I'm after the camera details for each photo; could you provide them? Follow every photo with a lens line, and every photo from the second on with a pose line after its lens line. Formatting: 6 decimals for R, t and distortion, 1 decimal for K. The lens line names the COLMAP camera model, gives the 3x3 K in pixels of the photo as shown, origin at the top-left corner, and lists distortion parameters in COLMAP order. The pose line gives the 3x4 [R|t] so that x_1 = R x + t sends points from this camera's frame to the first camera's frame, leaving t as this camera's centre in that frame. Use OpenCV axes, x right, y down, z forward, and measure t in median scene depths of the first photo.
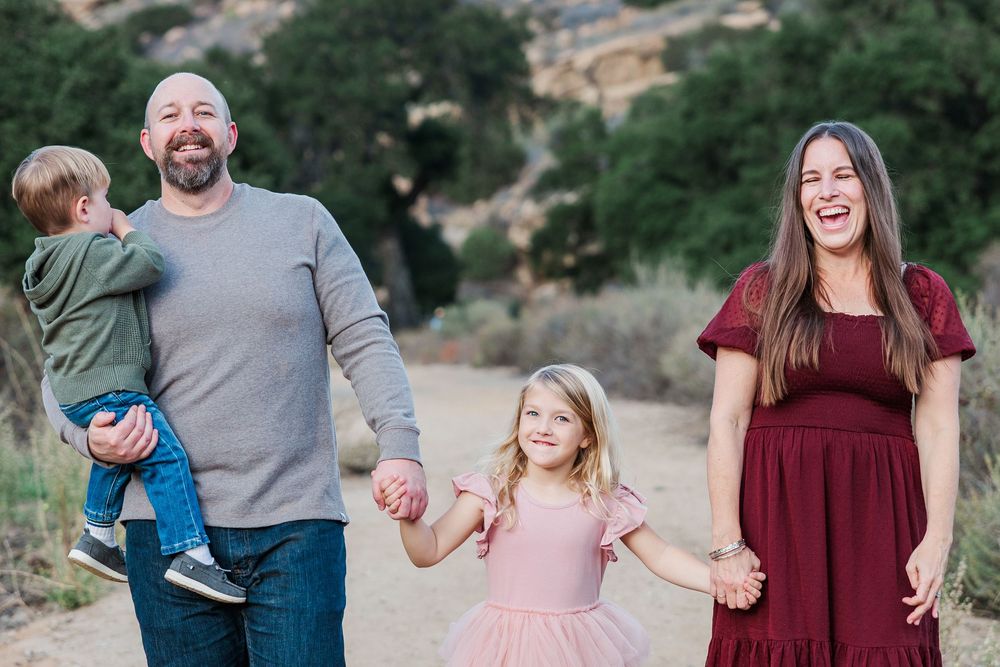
lens RADIAL K [[2006.7, 0, 501.4], [0, 2006.7, 333.8], [0, 0, 1]] dist [-0.079377, 0.000000]
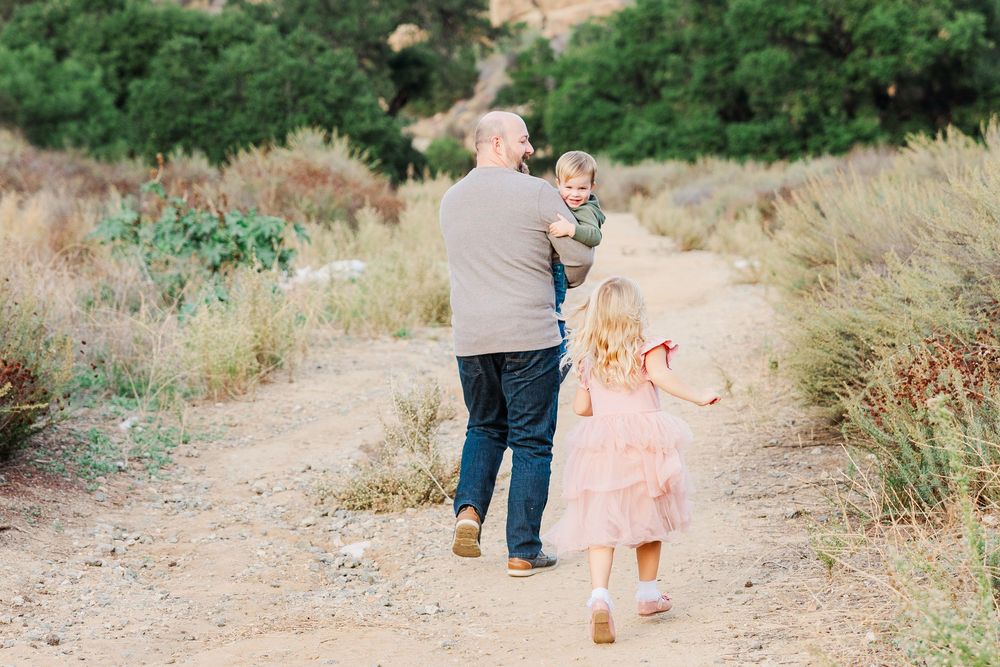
lens RADIAL K [[2006.7, 0, 499.1], [0, 2006.7, 331.5], [0, 0, 1]] dist [-0.079377, 0.000000]
pose [[0.999507, -0.012712, 0.028696, -0.018900], [0.011427, 0.998943, 0.044527, 0.011423], [-0.029232, -0.044177, 0.998596, -0.236797]]
